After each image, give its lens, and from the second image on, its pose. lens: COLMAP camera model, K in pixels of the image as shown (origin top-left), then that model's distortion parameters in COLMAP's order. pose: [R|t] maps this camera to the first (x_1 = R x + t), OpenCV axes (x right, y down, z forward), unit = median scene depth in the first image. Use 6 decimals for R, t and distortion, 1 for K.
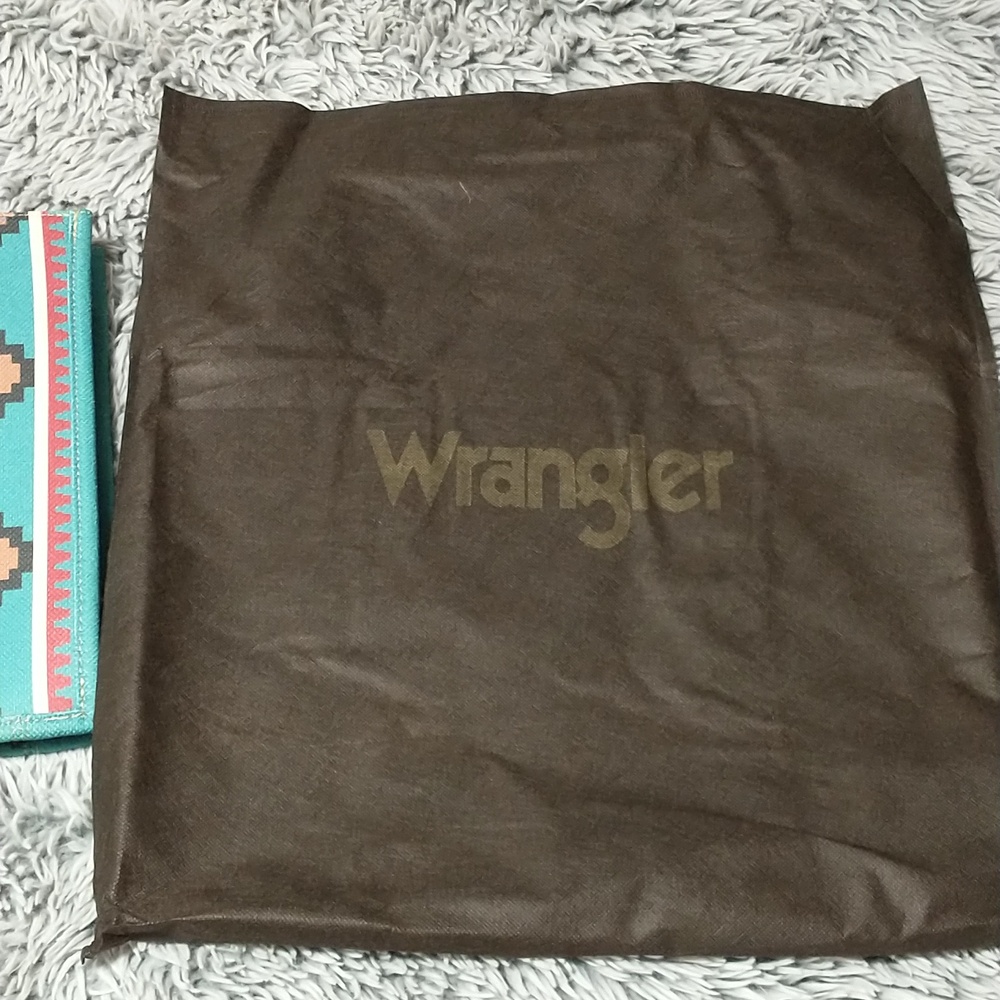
lens RADIAL K [[1704.2, 0, 520.6], [0, 1704.2, 501.4], [0, 0, 1]] dist [0.235370, -0.998618]
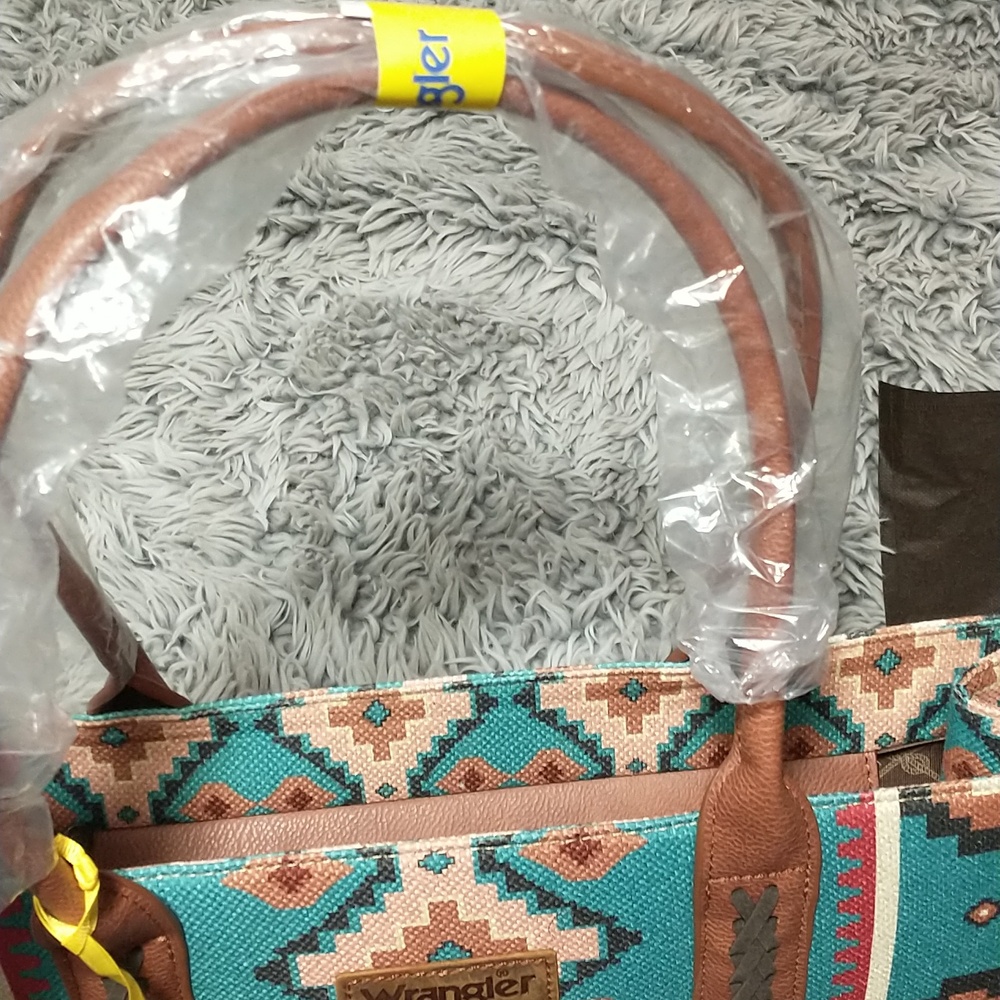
lens RADIAL K [[1704.2, 0, 520.6], [0, 1704.2, 501.4], [0, 0, 1]] dist [0.235370, -0.998618]
pose [[0.993448, 0.065965, -0.093321, -0.307014], [-0.070717, 0.996313, -0.048569, -0.121762], [0.089773, 0.054851, 0.994451, 0.154813]]
